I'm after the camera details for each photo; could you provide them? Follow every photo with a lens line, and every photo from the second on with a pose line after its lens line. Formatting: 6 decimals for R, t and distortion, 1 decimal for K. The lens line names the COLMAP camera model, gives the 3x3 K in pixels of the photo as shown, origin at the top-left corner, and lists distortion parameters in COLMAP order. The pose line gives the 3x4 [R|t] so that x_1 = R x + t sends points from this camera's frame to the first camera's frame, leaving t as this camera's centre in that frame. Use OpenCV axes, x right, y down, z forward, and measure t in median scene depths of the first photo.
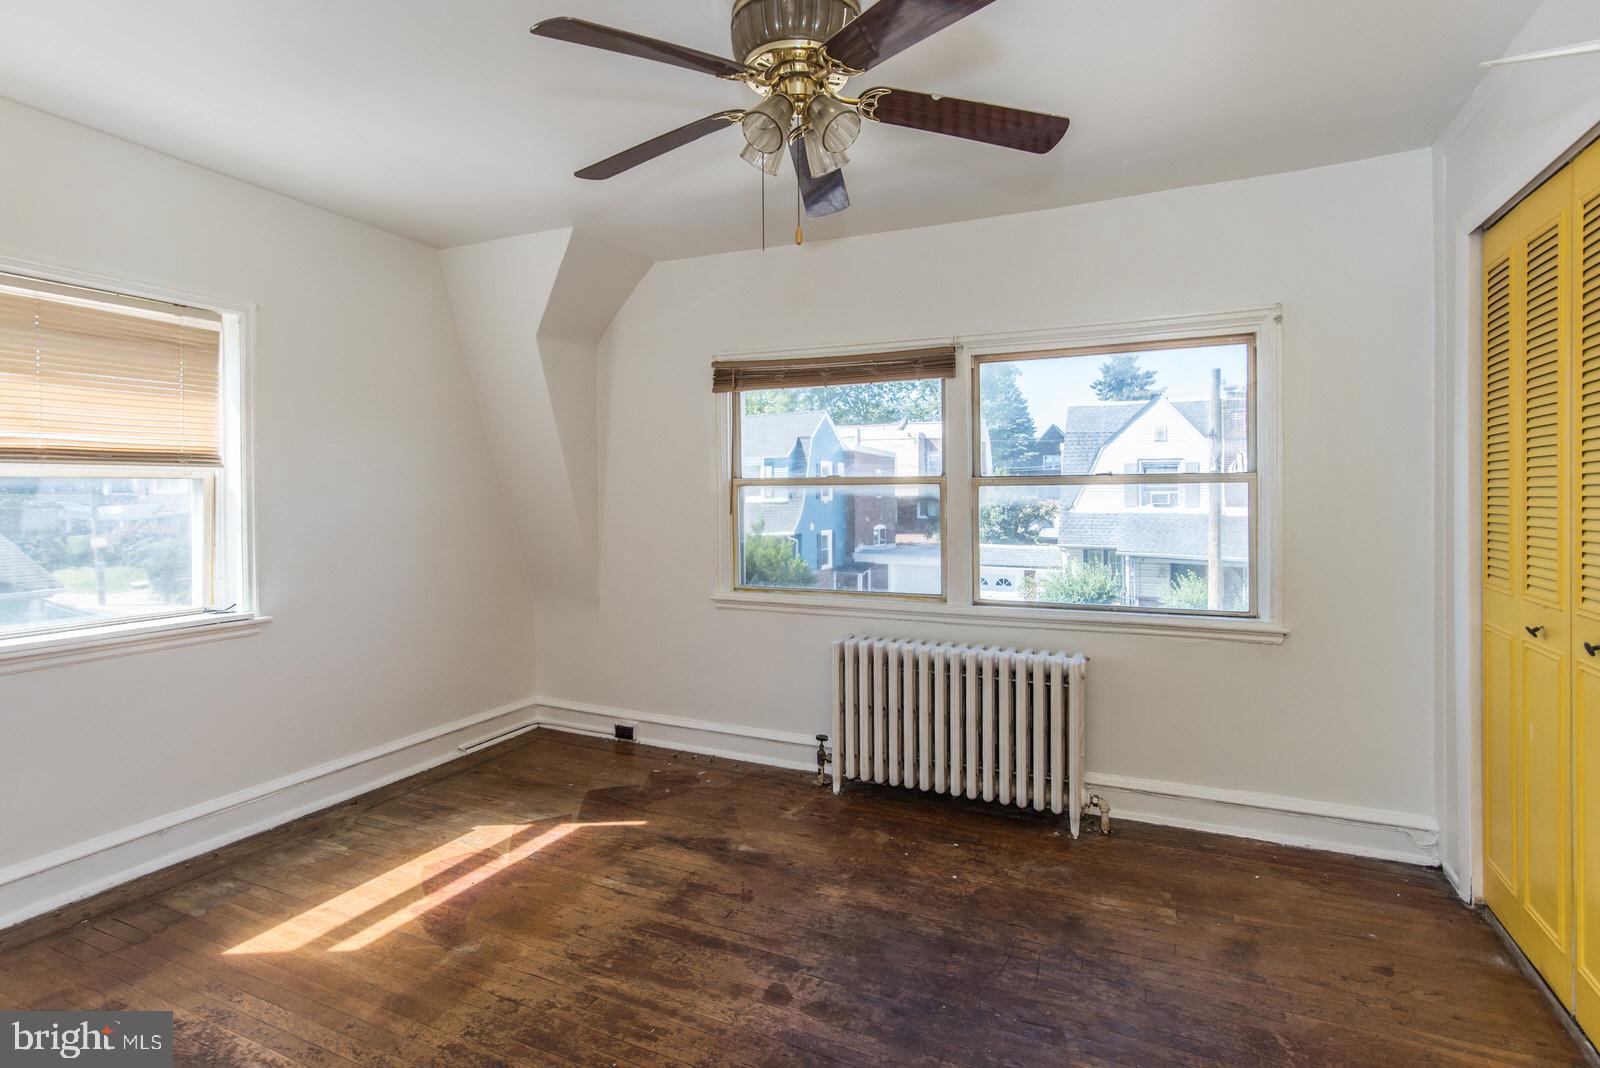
lens RADIAL K [[811.3, 0, 778.1], [0, 811.3, 493.7], [0, 0, 1]] dist [0.006333, 0.000314]
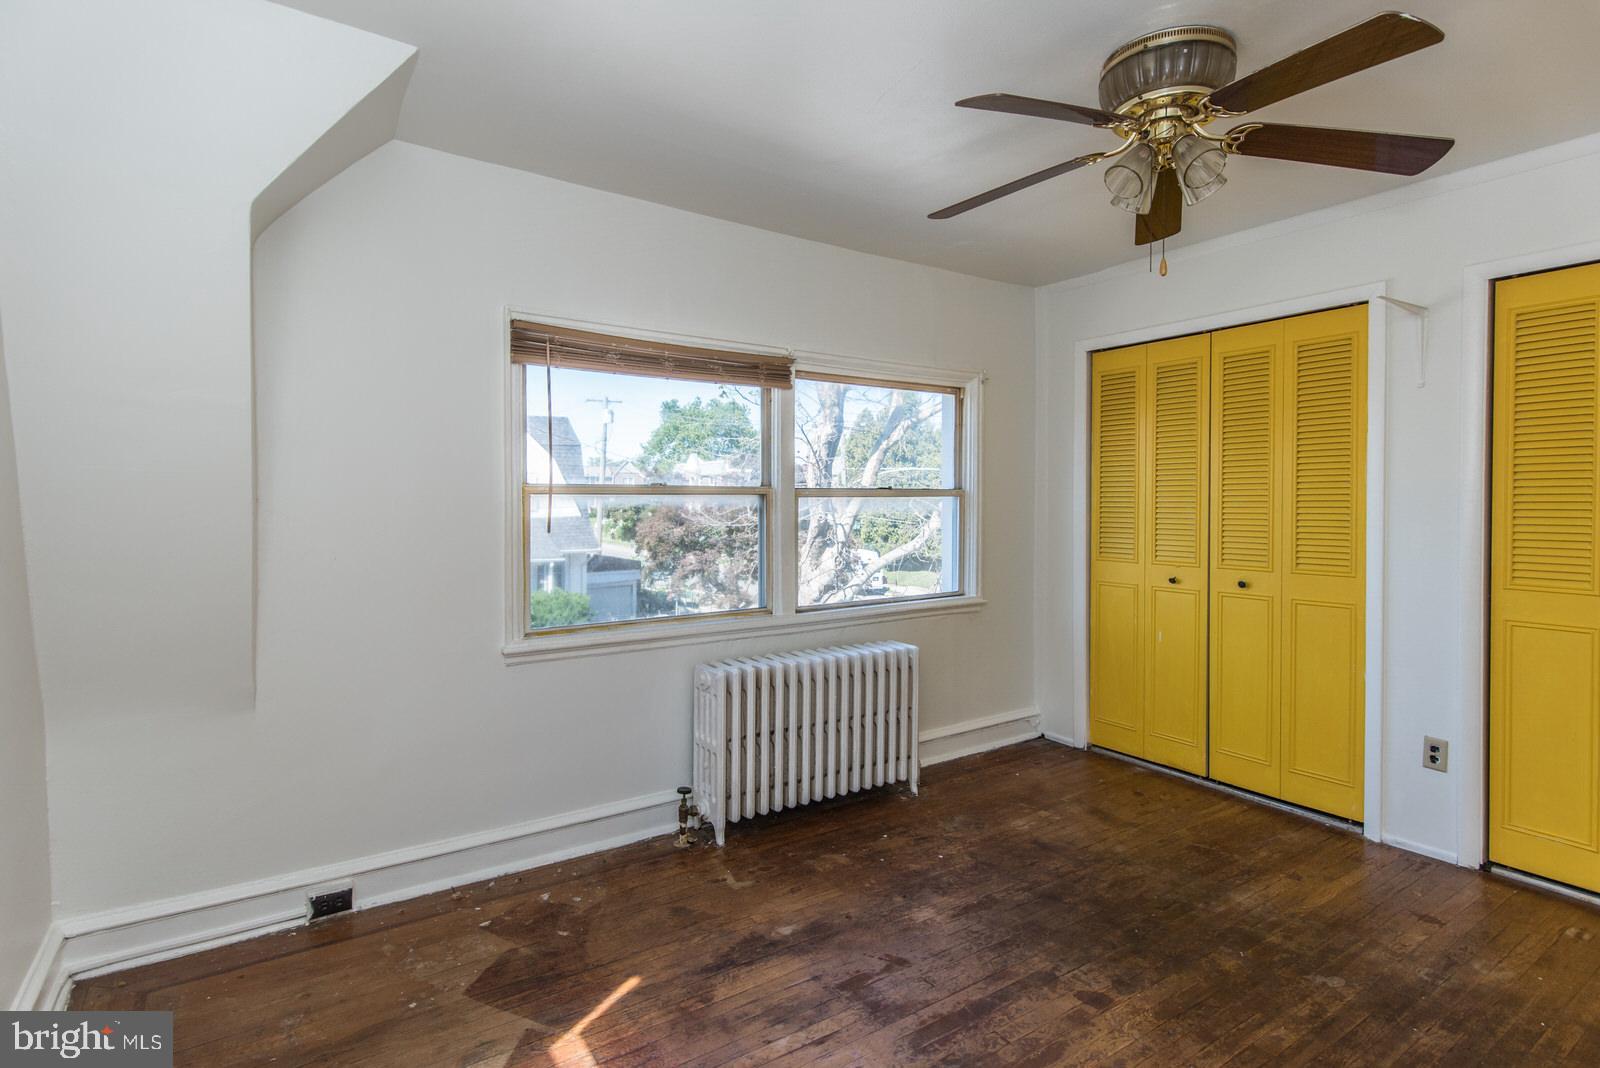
lens RADIAL K [[800.0, 0, 797.7], [0, 800.0, 507.0], [0, 0, 1]] dist [0.008103, 0.000454]
pose [[0.506692, -0.005672, 0.862108, -0.817705], [-0.002823, 0.999962, 0.008238, -0.007185], [-0.862122, -0.006608, 0.506657, 0.630080]]
